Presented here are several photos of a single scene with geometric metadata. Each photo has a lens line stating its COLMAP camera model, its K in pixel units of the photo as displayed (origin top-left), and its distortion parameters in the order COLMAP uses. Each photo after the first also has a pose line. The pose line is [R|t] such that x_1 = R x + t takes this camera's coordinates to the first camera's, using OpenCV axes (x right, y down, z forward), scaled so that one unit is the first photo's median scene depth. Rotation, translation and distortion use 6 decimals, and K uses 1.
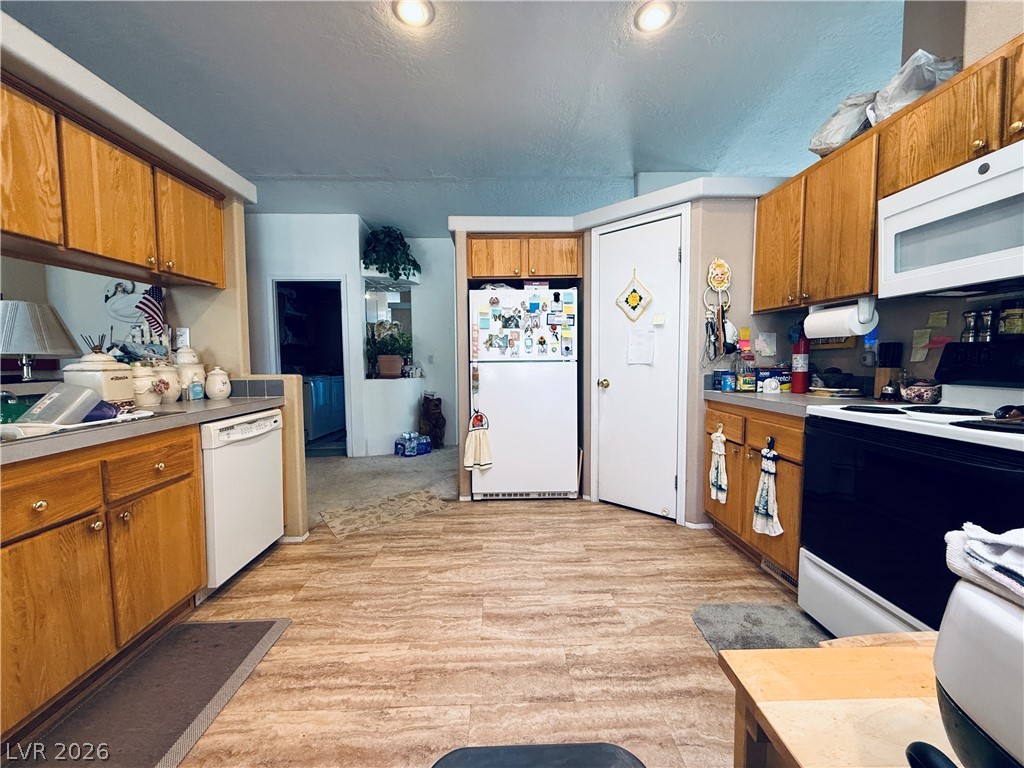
lens RADIAL K [[408.2, 0, 510.7], [0, 408.2, 385.5], [0, 0, 1]] dist [-0.001218, 0.000512]
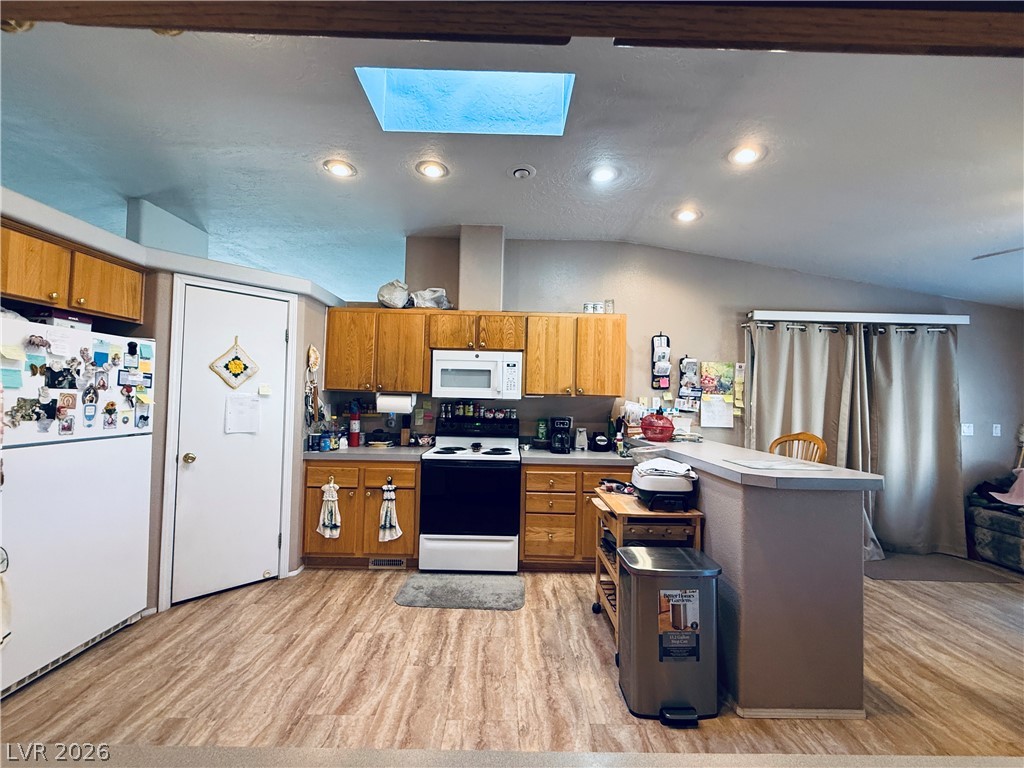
lens RADIAL K [[408.2, 0, 510.7], [0, 408.2, 385.5], [0, 0, 1]] dist [-0.001218, 0.000512]
pose [[0.014201, 0.042408, 0.998999, -0.905011], [0.042400, 0.998176, -0.042976, -0.133118], [-0.999000, 0.042968, 0.012377, 0.464302]]
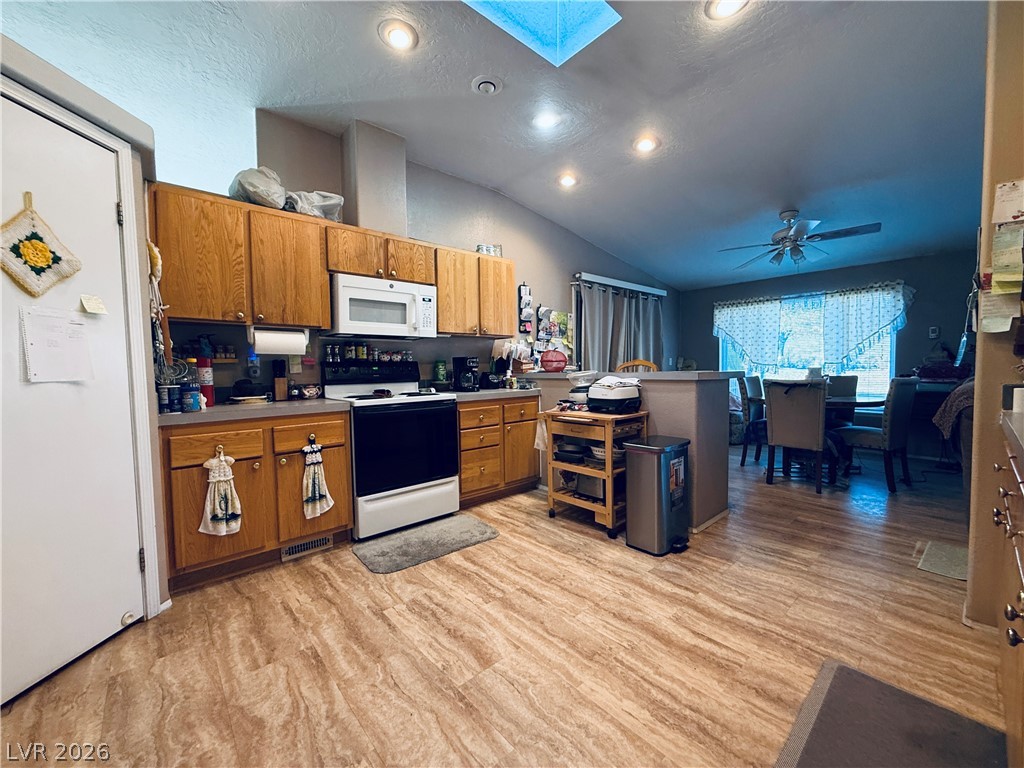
lens RADIAL K [[408.2, 0, 510.7], [0, 408.2, 385.5], [0, 0, 1]] dist [-0.001218, 0.000512]
pose [[-0.642913, -0.013369, 0.765823, -0.626637], [0.071493, 0.994435, 0.077378, -0.065639], [-0.762596, 0.104498, -0.638379, 1.229542]]
